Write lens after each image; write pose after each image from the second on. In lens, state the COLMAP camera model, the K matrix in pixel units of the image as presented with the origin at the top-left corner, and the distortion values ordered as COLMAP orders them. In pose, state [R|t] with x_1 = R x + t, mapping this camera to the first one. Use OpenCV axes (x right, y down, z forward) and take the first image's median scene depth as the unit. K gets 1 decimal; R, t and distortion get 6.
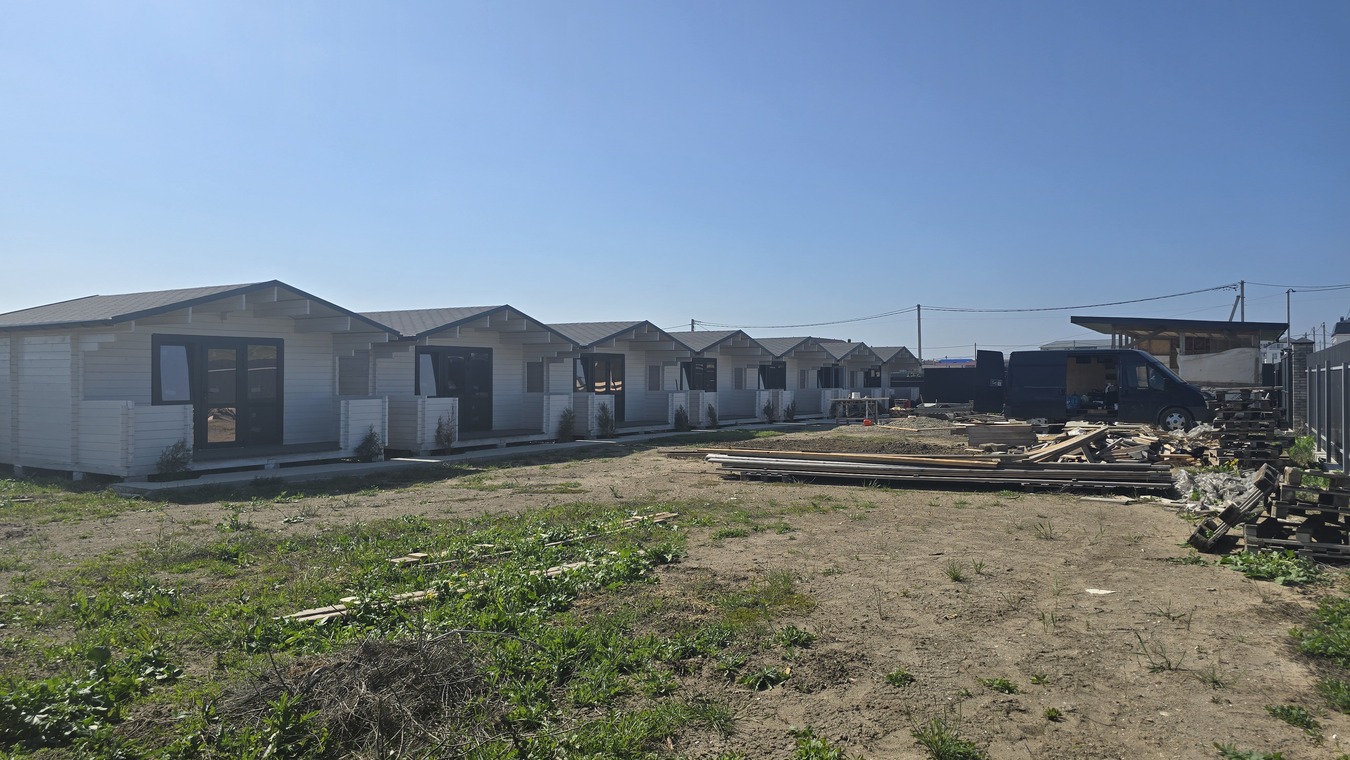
lens RADIAL K [[933.4, 0, 710.0], [0, 933.4, 374.4], [0, 0, 1]] dist [0.053605, -0.045684]
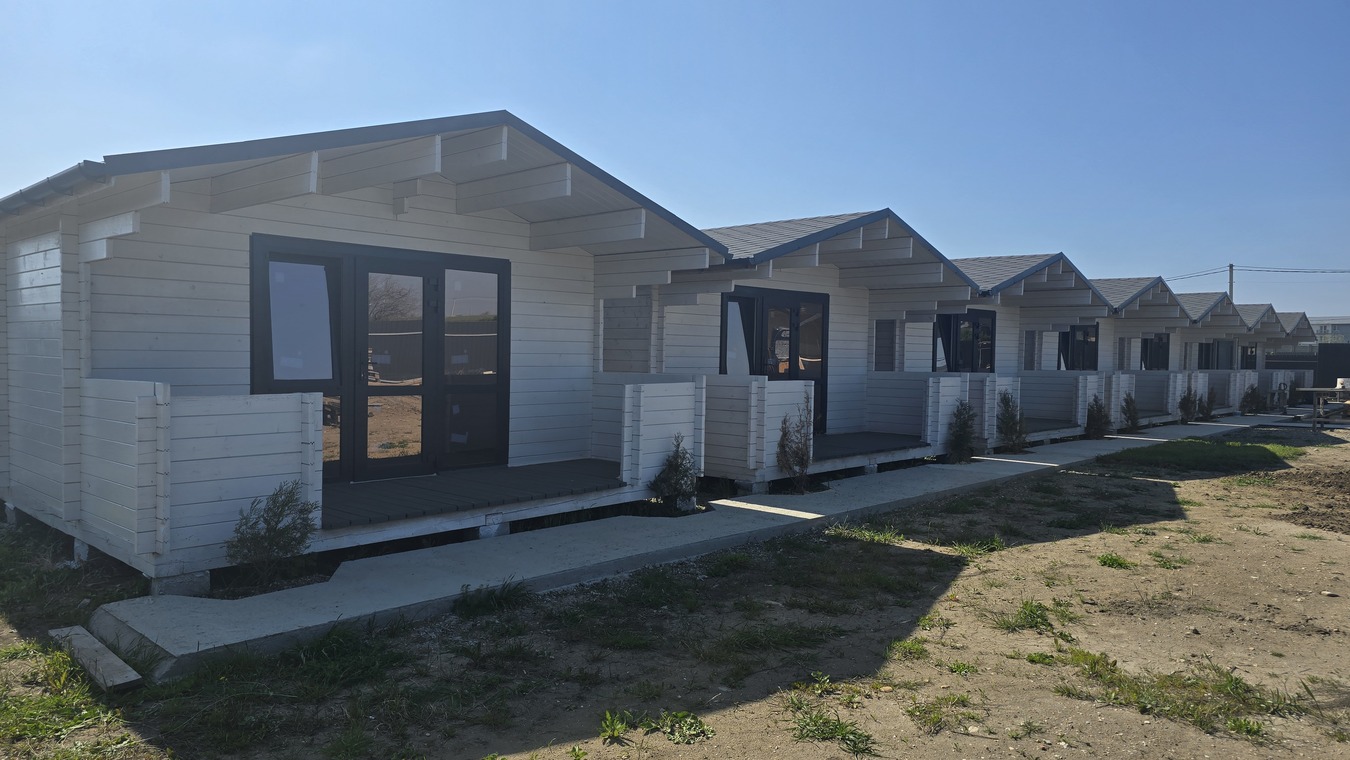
lens RADIAL K [[933.4, 0, 705.5], [0, 933.4, 372.1], [0, 0, 1]] dist [0.053605, -0.045684]
pose [[0.983307, 0.013749, -0.181434, -0.254644], [-0.009837, 0.999700, 0.022446, 0.010158], [0.181688, -0.020286, 0.983147, 0.517683]]
